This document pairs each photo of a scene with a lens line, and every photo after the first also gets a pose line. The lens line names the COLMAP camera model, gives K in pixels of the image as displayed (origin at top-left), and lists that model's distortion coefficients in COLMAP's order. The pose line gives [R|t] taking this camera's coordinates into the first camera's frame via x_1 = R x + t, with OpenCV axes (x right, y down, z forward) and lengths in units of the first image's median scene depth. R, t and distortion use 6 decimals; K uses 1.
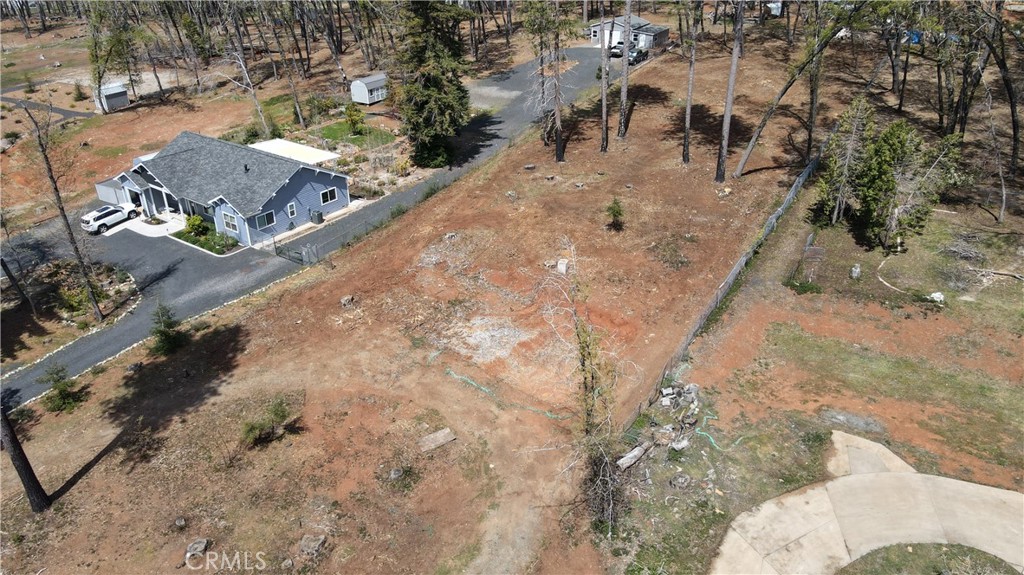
lens RADIAL K [[750.1, 0, 512.5], [0, 750.1, 282.5], [0, 0, 1]] dist [0.001729, 0.023905]
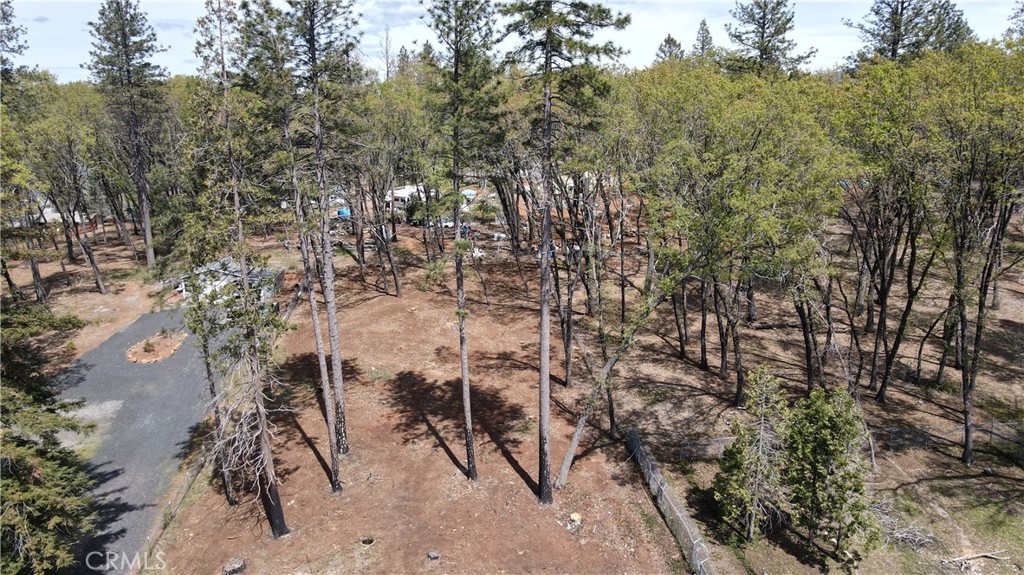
lens RADIAL K [[750.1, 0, 509.4], [0, 750.1, 279.3], [0, 0, 1]] dist [0.001729, 0.023905]
pose [[0.797978, -0.128094, 0.588916, -0.172739], [0.276632, 0.945985, -0.169076, -0.311104], [-0.535449, 0.297832, 0.790311, 0.608470]]
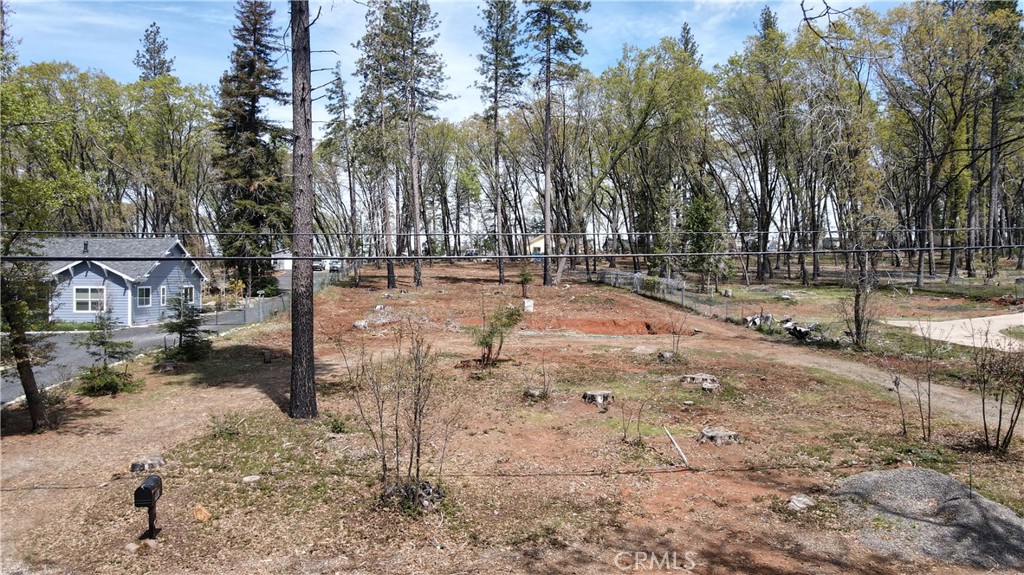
lens RADIAL K [[750.1, 0, 511.2], [0, 750.1, 282.9], [0, 0, 1]] dist [0.001729, 0.023905]
pose [[0.778114, 0.009071, 0.628058, -0.662586], [0.283488, 0.887195, -0.364032, 0.353772], [-0.560512, 0.461305, 0.687767, 0.376847]]
